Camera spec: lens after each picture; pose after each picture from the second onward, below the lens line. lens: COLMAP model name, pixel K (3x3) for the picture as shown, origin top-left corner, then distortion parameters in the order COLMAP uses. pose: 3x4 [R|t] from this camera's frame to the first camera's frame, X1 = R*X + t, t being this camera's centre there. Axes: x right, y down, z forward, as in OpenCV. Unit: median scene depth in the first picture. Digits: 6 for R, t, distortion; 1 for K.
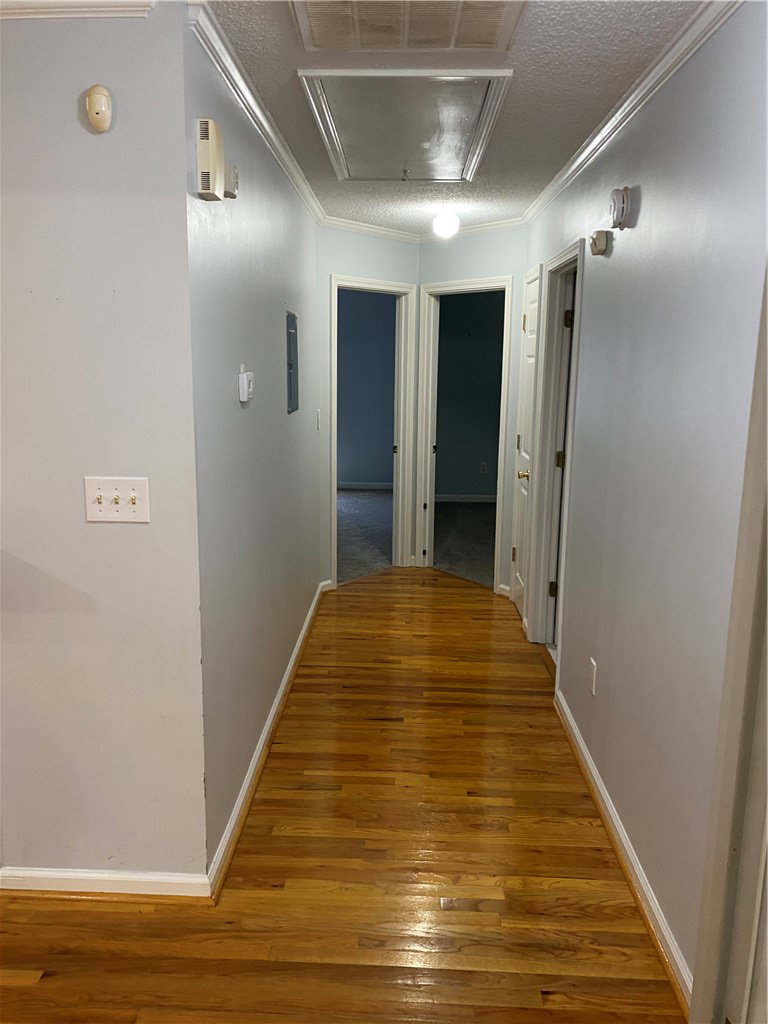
lens RADIAL K [[800.6, 0, 384.0], [0, 800.6, 512.0], [0, 0, 1]] dist [0.028349, -0.013914]
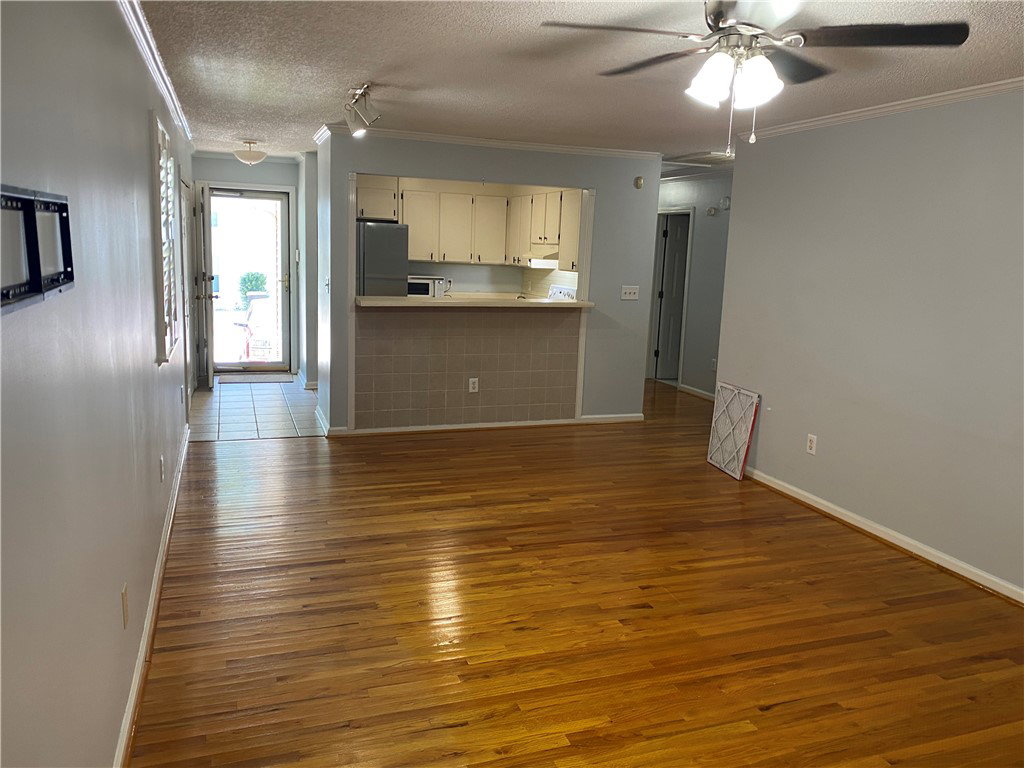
lens RADIAL K [[800.6, 0, 512.0], [0, 800.6, 384.0], [0, 0, 1]] dist [0.028349, -0.013914]
pose [[0.929047, -0.031352, 0.368632, -1.853850], [0.034385, 0.999407, -0.001659, 0.320874], [-0.368361, 0.014217, 0.929574, -1.742143]]
